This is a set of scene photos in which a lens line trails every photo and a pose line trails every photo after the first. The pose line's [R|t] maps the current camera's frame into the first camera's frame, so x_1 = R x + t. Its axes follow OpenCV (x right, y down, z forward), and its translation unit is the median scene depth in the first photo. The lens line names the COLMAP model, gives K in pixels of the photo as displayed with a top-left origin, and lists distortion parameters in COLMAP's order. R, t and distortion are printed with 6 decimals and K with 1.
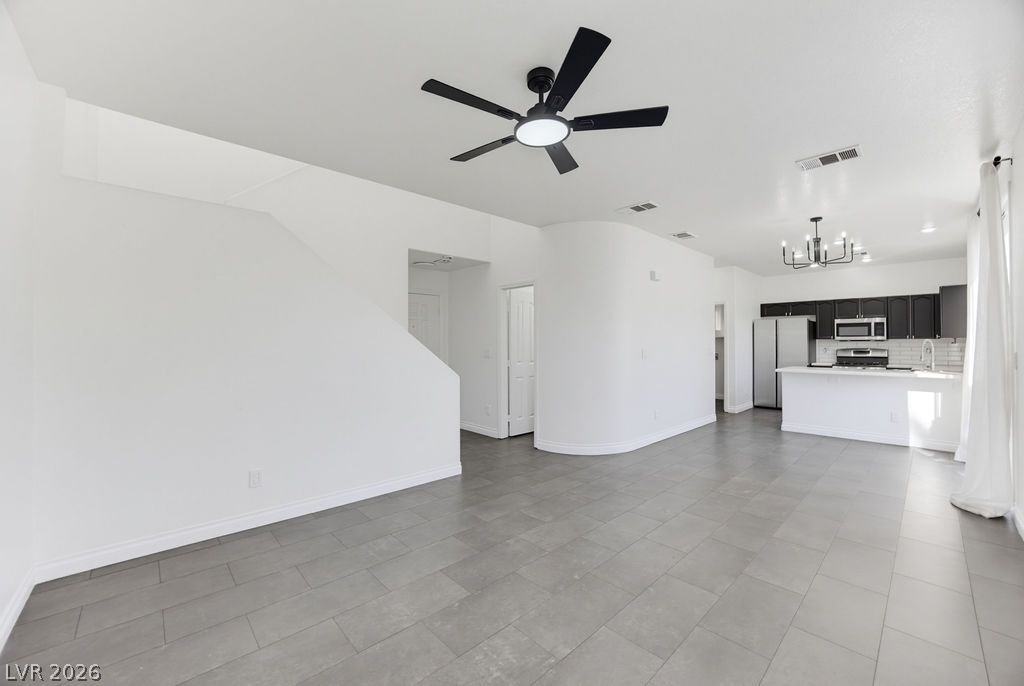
lens RADIAL K [[396.6, 0, 502.3], [0, 396.6, 340.6], [0, 0, 1]] dist [-0.038538, 0.001521]
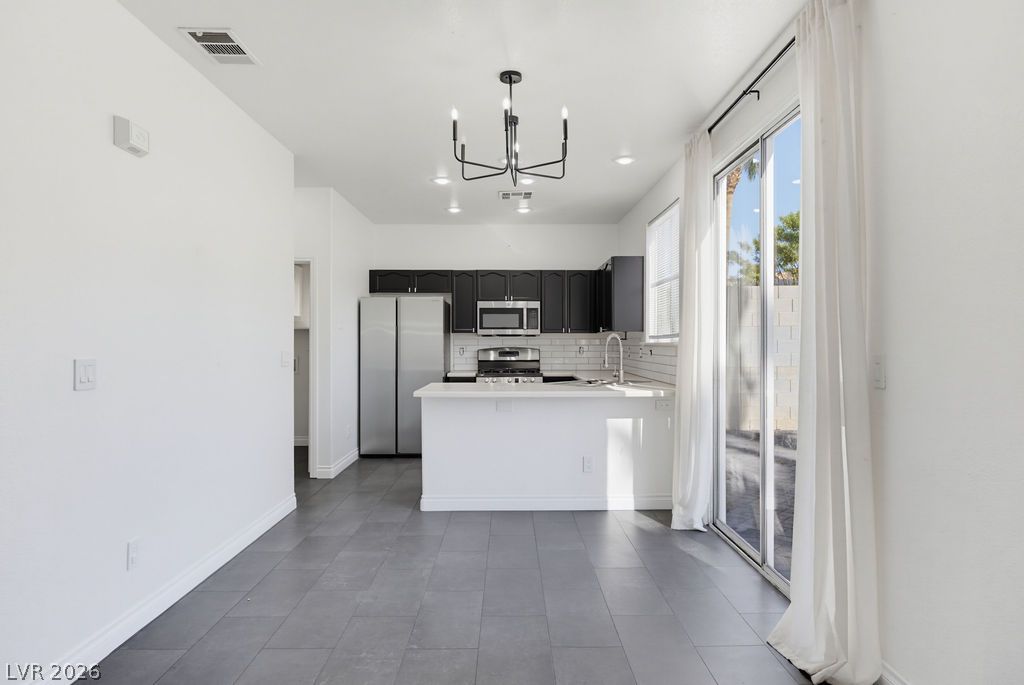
lens RADIAL K [[613.7, 0, 516.1], [0, 613.7, 336.0], [0, 0, 1]] dist [-0.030690, 0.000582]
pose [[0.655004, 0.000989, 0.755625, 0.156929], [-0.001442, 0.999999, -0.000059, 0.000411], [-0.755624, -0.001051, 0.655004, 0.307693]]
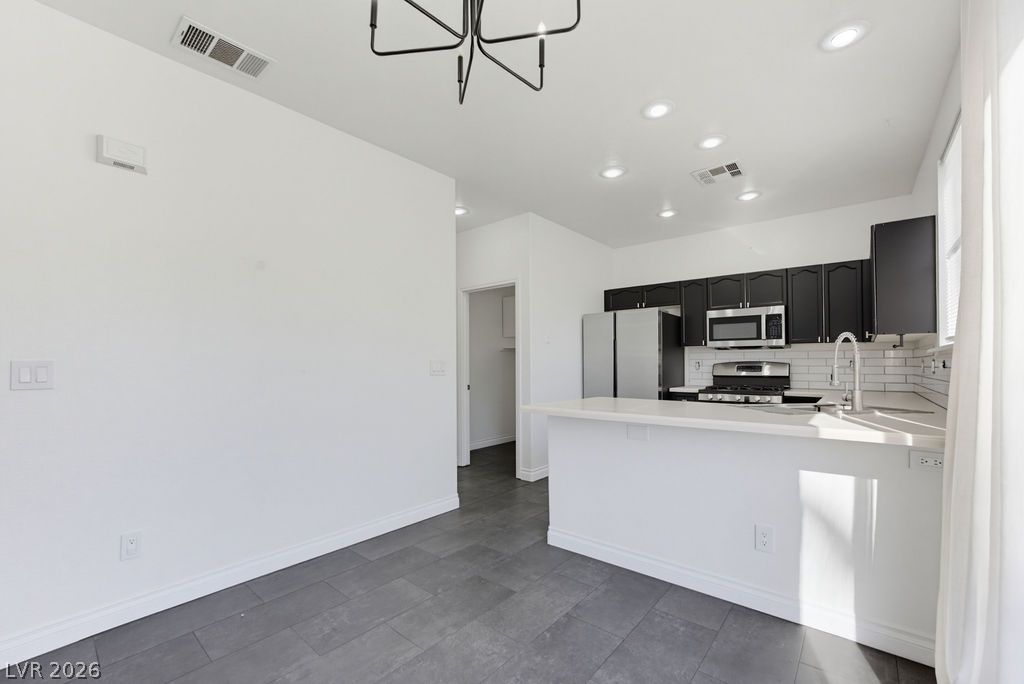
lens RADIAL K [[426.5, 0, 515.4], [0, 426.5, 357.2], [0, 0, 1]] dist [-0.035517, 0.002320]
pose [[0.989381, -0.004870, 0.145266, 0.496027], [0.006426, 0.999927, -0.010249, 0.017751], [-0.145206, 0.011074, 0.989339, 0.424822]]
